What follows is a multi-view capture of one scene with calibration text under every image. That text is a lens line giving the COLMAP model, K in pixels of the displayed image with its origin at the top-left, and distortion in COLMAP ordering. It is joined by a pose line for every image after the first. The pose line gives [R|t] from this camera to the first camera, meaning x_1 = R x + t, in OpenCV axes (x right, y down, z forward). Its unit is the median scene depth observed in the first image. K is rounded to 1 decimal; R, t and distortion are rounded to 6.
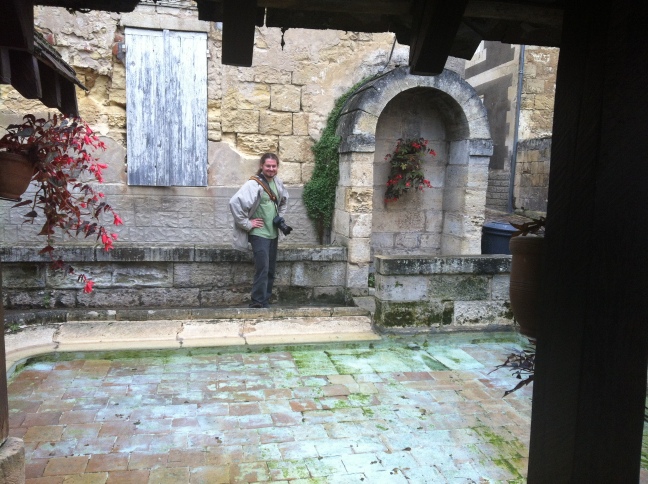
lens RADIAL K [[552.8, 0, 319.6], [0, 552.8, 240.3], [0, 0, 1]] dist [0.030066, -0.080391]
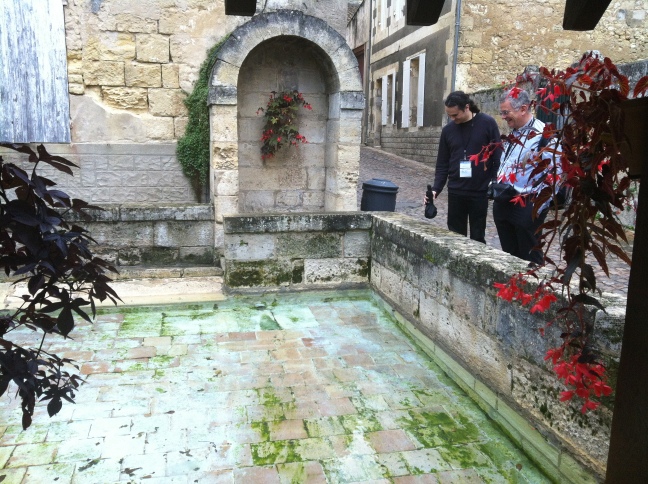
lens RADIAL K [[552.8, 0, 327.9], [0, 552.8, 239.2], [0, 0, 1]] dist [0.030066, -0.080391]
pose [[0.999617, -0.010836, 0.025474, 0.221532], [0.009077, 0.997632, 0.068183, 0.007039], [-0.026152, -0.067926, 0.997348, 0.027219]]
